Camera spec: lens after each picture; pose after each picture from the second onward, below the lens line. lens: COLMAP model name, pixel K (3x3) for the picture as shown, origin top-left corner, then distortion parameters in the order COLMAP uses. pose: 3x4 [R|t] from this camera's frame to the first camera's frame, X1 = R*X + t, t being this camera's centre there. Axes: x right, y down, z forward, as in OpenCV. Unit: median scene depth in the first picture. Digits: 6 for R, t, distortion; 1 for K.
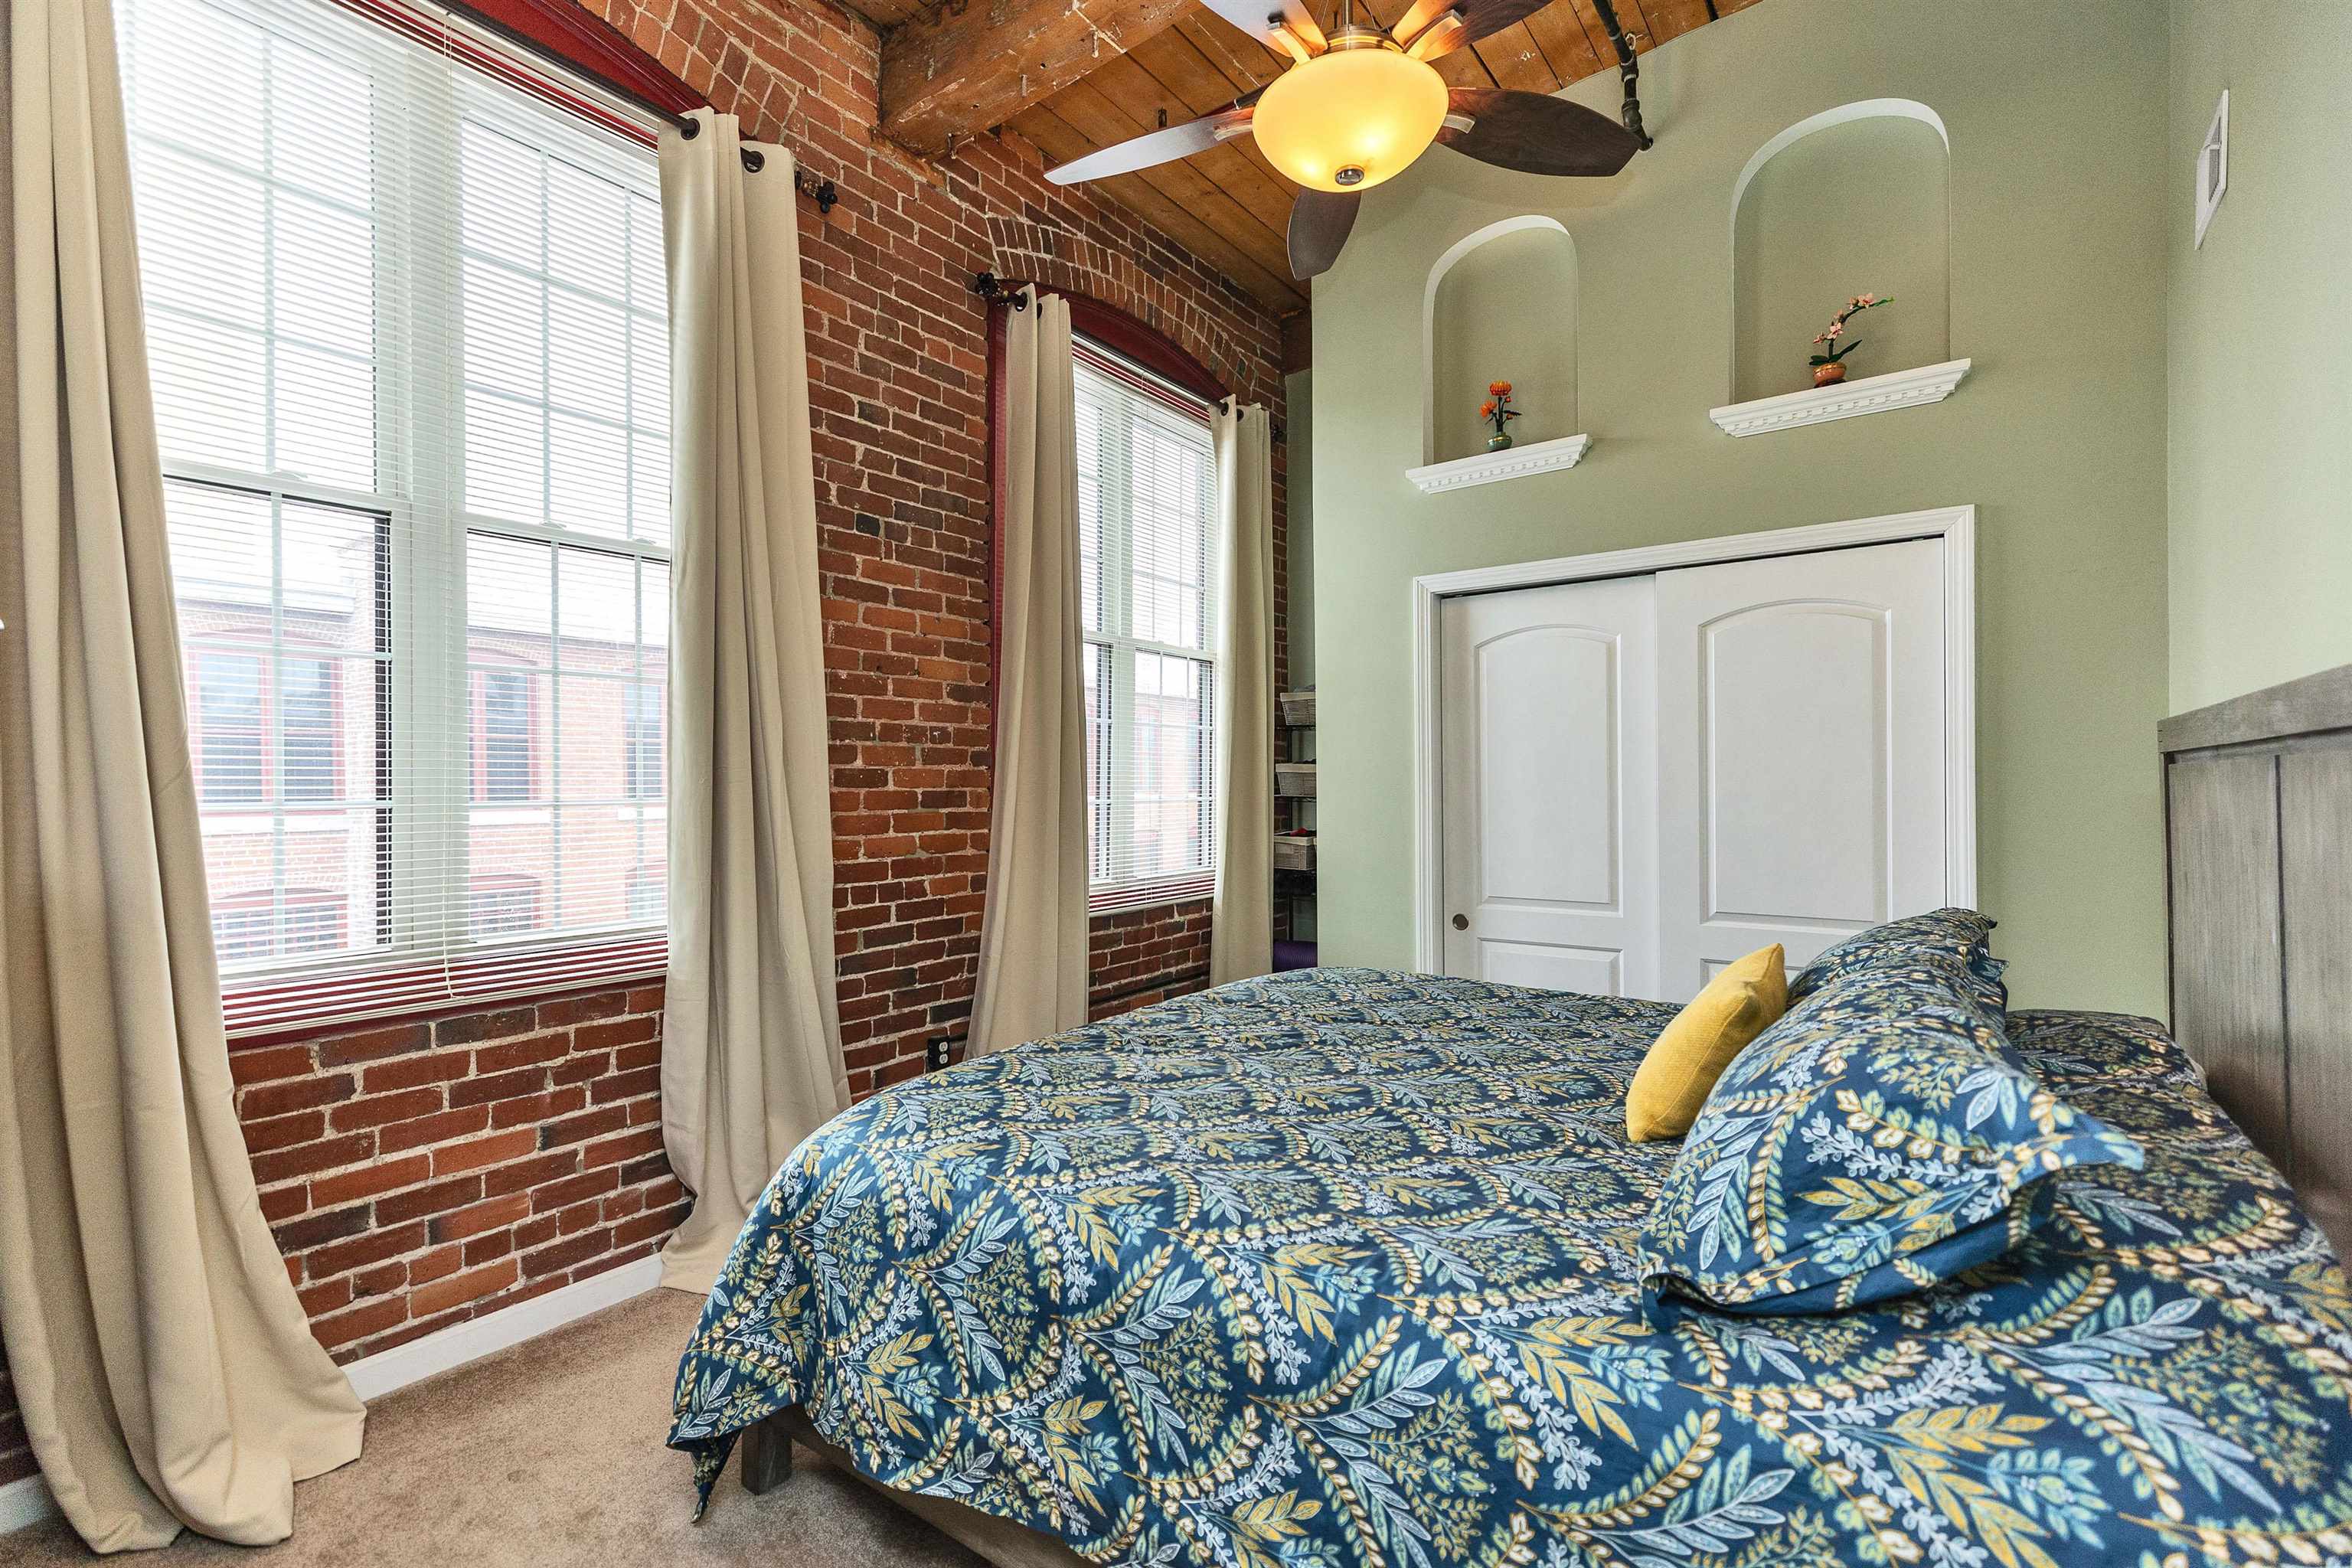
lens RADIAL K [[1057.7, 0, 1142.3], [0, 1057.7, 802.4], [0, 0, 1]] dist [0.008623, -0.002074]
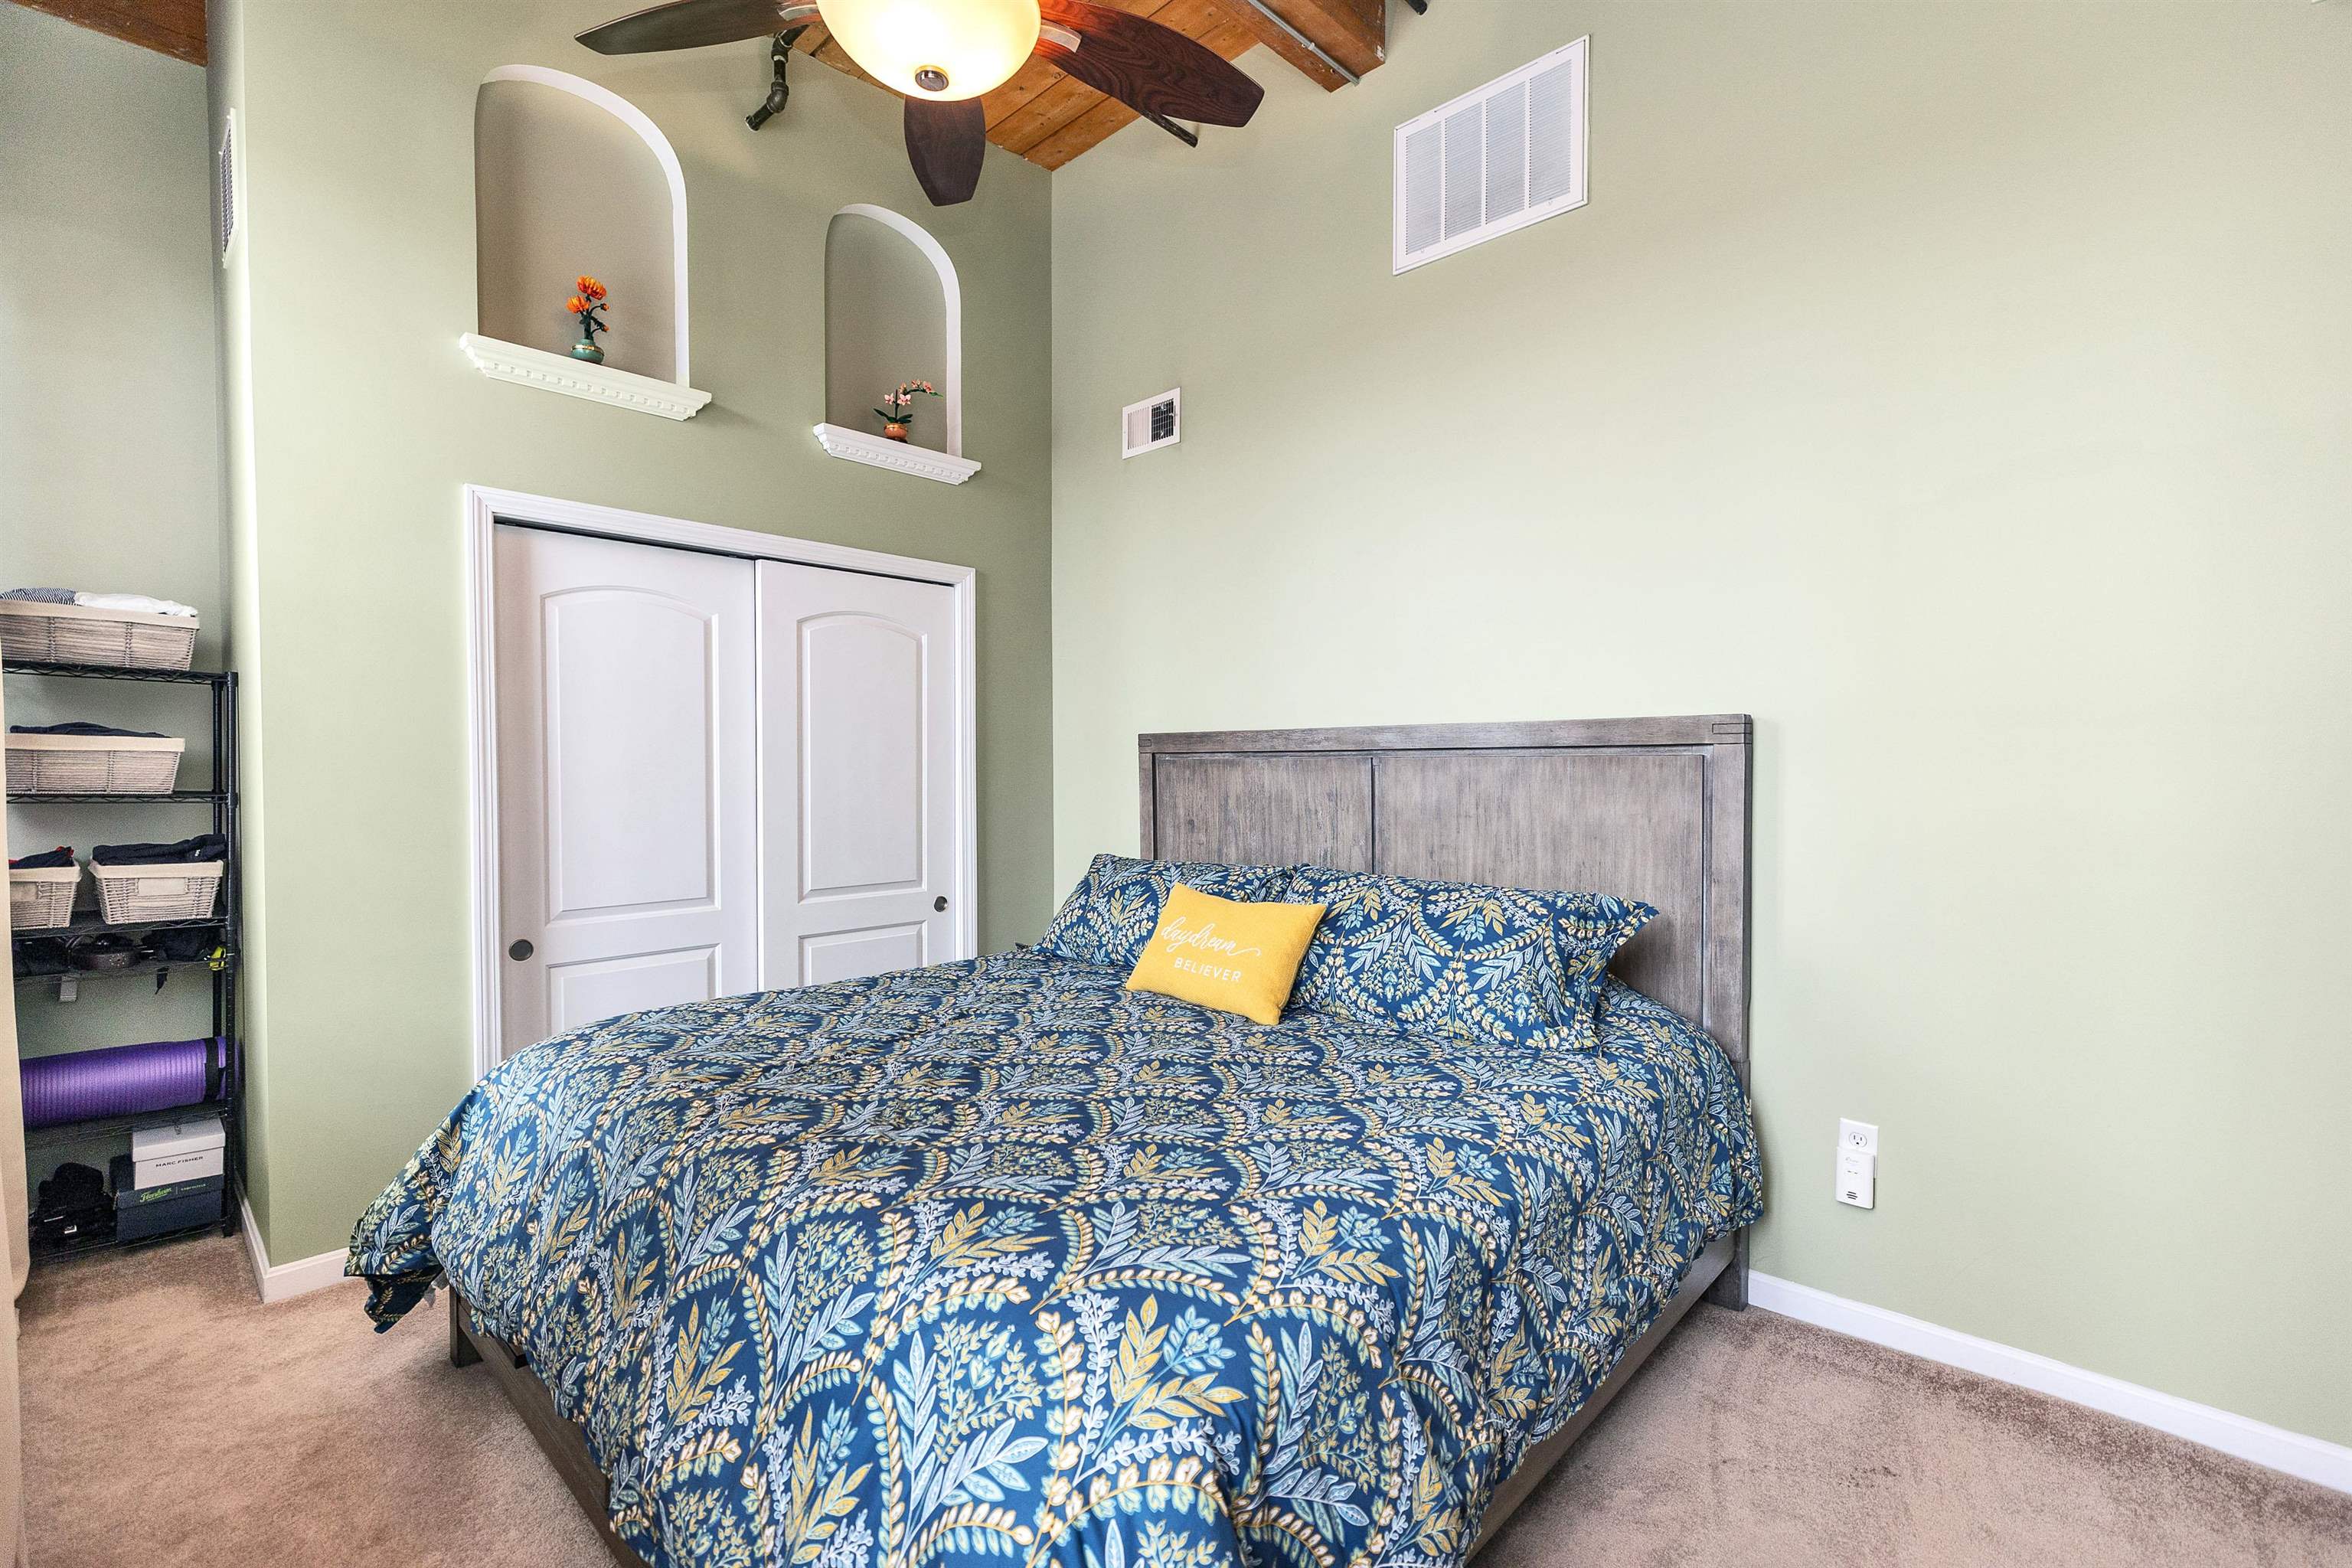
lens RADIAL K [[1057.7, 0, 1187.1], [0, 1057.7, 801.5], [0, 0, 1]] dist [0.008623, -0.002074]
pose [[0.095951, -0.027102, 0.995017, -0.480969], [0.018345, 0.999508, 0.025455, -0.006786], [-0.995217, 0.015811, 0.096401, 0.506933]]
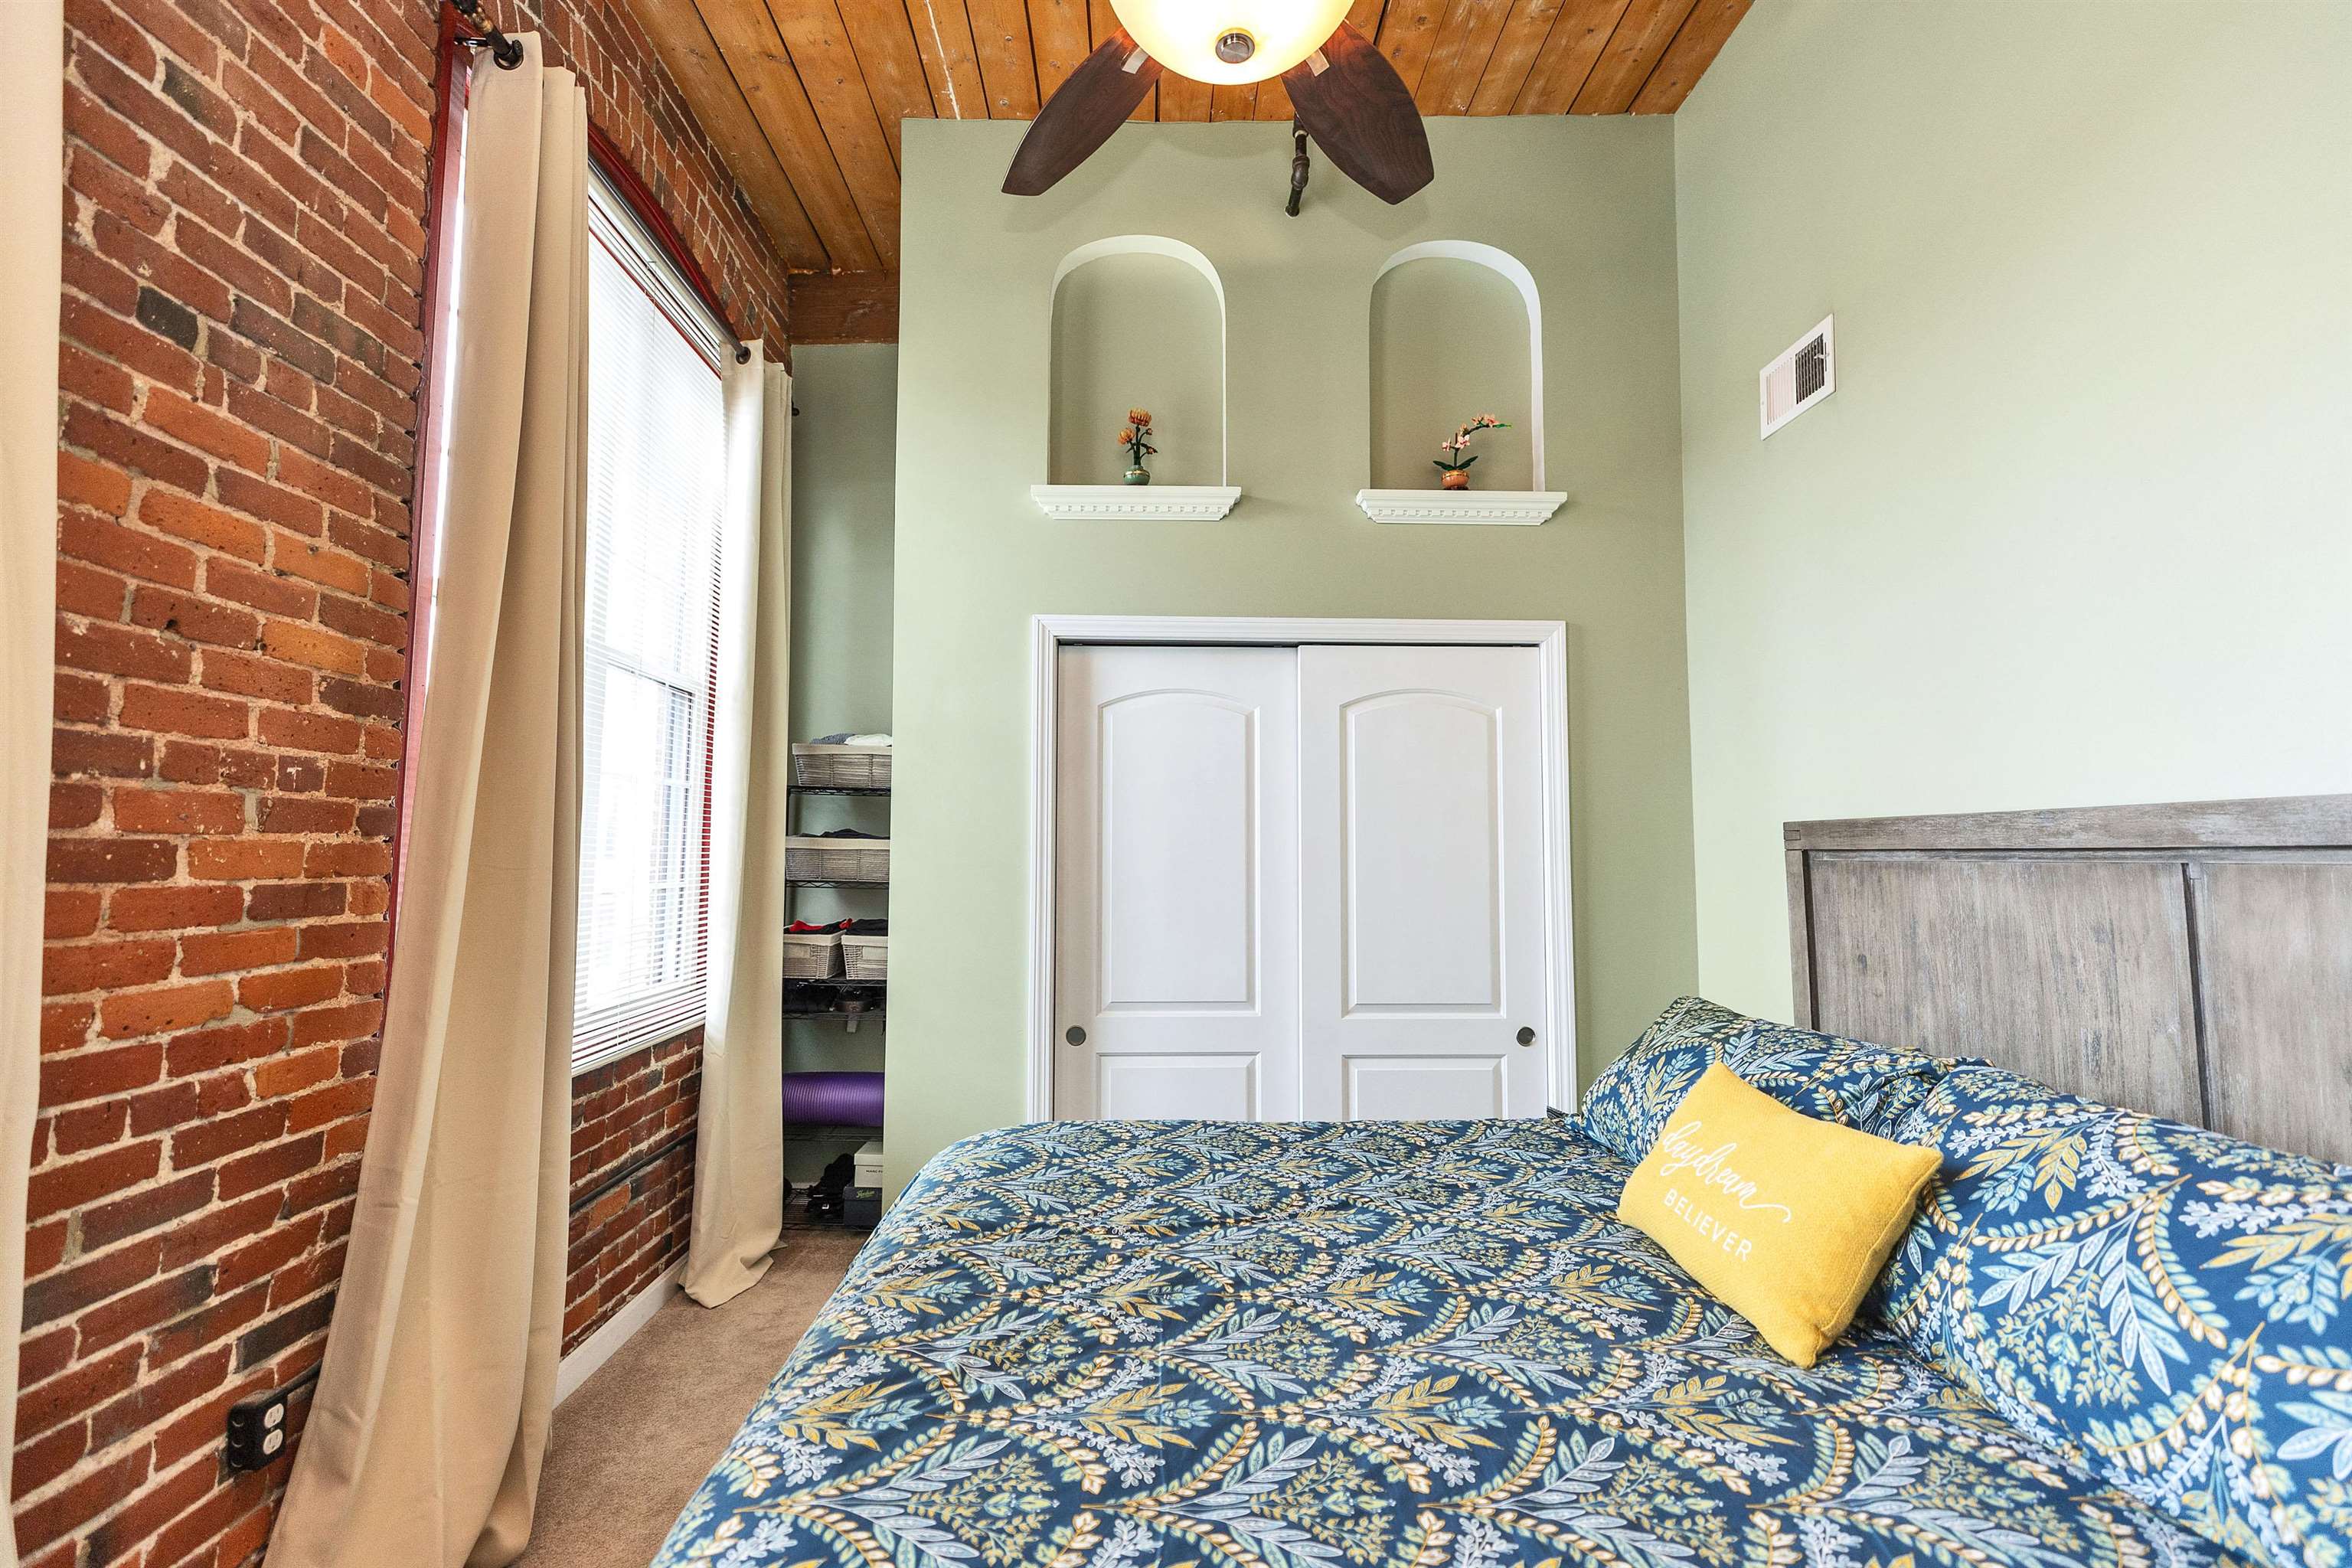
lens RADIAL K [[1057.7, 0, 1174.6], [0, 1057.7, 787.0], [0, 0, 1]] dist [0.008623, -0.002074]
pose [[0.771632, 0.048305, 0.634233, -0.196632], [0.003168, 0.996808, -0.079774, -0.016049], [-0.636062, 0.063565, 0.769015, 0.352434]]
